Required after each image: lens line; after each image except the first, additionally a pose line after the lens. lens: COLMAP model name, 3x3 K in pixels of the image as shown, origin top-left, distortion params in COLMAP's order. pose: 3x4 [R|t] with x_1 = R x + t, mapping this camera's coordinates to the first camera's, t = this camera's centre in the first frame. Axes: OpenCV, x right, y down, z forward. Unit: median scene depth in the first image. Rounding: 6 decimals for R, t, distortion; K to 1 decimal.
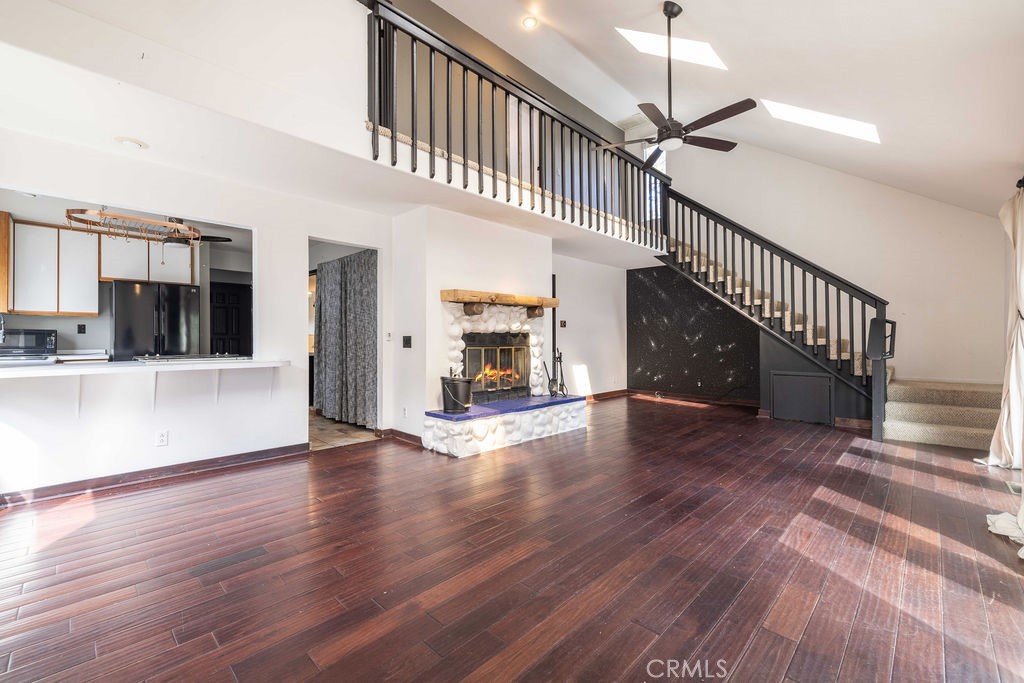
lens RADIAL K [[437.3, 0, 506.6], [0, 437.3, 340.6], [0, 0, 1]] dist [0.010174, -0.000101]
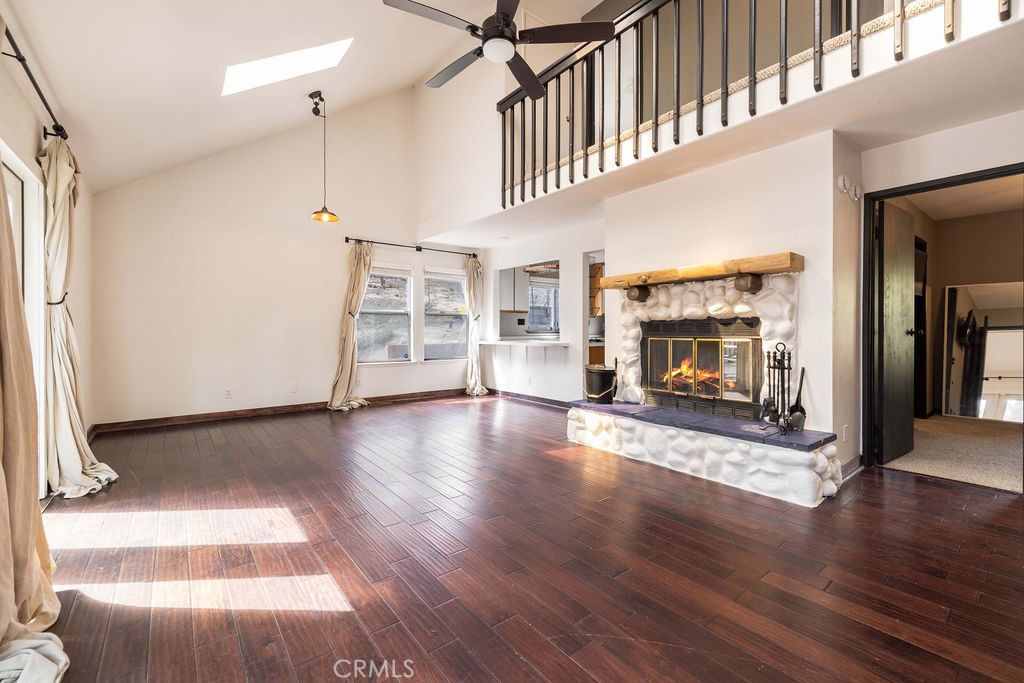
lens RADIAL K [[437.3, 0, 511.1], [0, 437.3, 333.9], [0, 0, 1]] dist [0.010174, -0.000101]
pose [[-0.149997, 0.009493, -0.988641, 0.800342], [0.003593, 0.999953, 0.009056, -0.000794], [0.988680, -0.002194, -0.150024, 0.845382]]
